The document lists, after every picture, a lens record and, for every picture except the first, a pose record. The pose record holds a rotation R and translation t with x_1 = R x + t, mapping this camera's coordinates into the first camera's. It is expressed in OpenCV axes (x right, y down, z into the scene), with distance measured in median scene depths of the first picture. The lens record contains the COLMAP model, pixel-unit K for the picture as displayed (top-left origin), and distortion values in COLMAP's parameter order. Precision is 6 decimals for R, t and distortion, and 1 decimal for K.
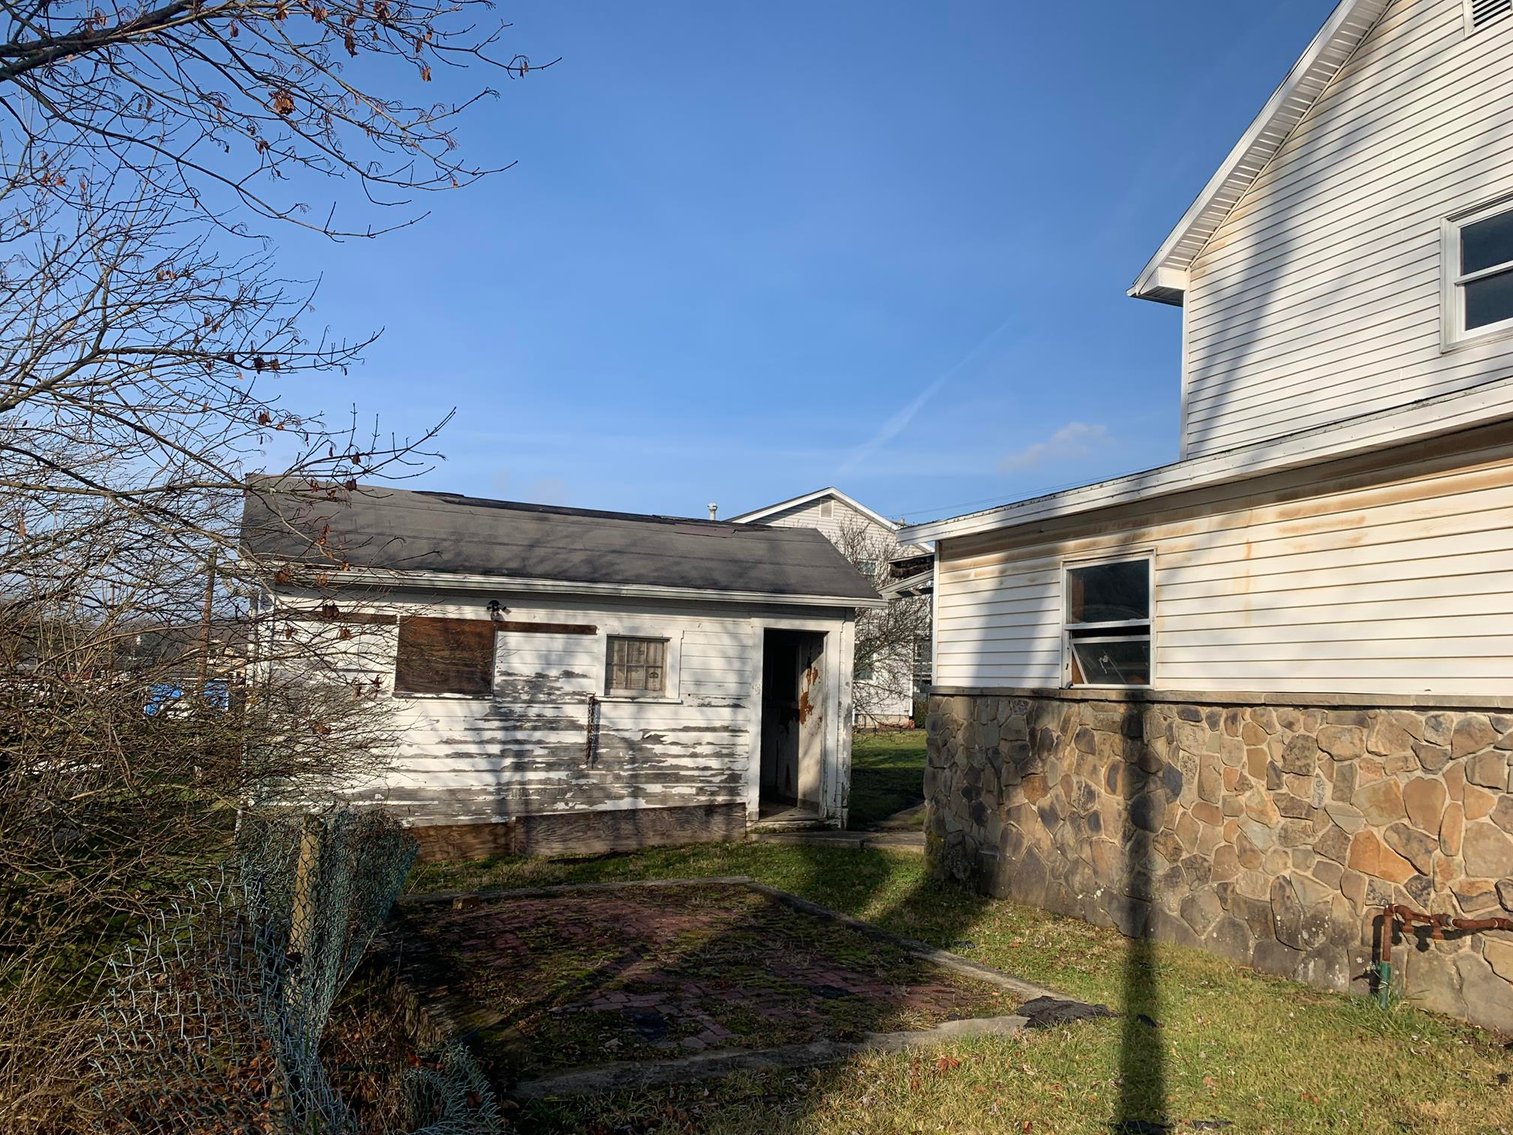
lens RADIAL K [[1143.8, 0, 766.2], [0, 1143.8, 582.1], [0, 0, 1]] dist [0.041571, -0.027700]
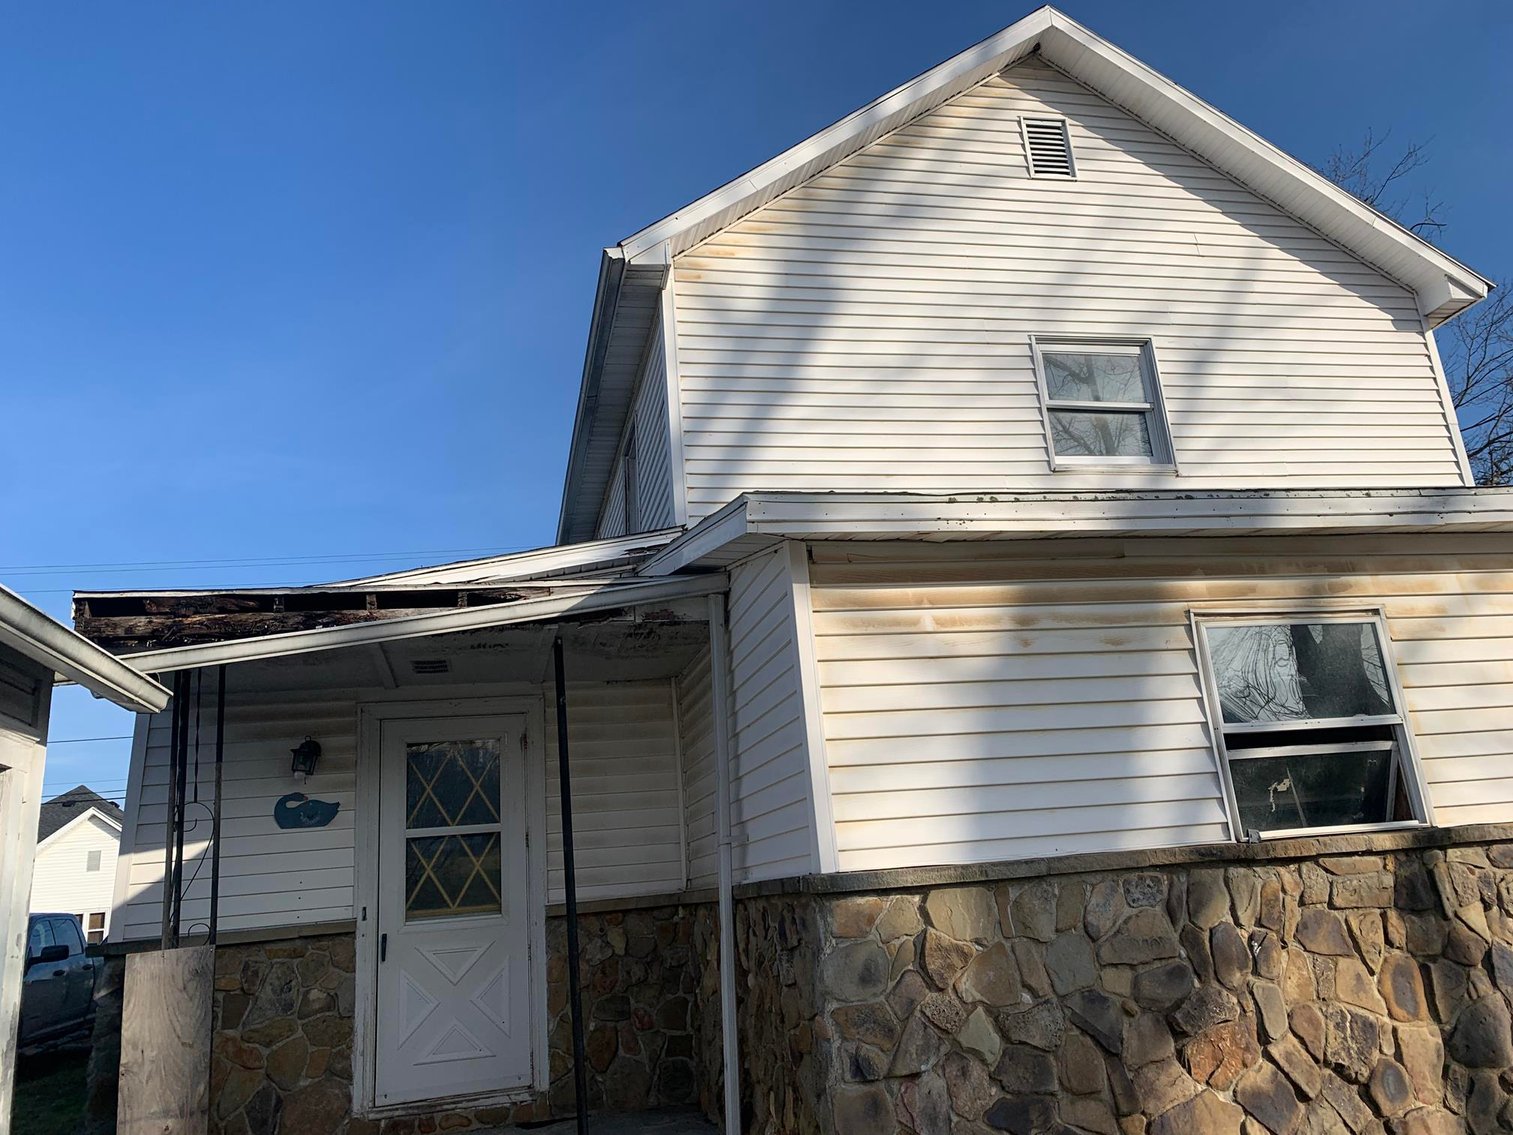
lens RADIAL K [[1143.8, 0, 747.4], [0, 1143.8, 558.6], [0, 0, 1]] dist [0.041571, -0.027700]
pose [[0.201840, 0.230134, 0.951998, -0.328726], [-0.005224, 0.972242, -0.233920, 0.088474], [-0.979405, 0.042241, 0.197439, 1.082162]]
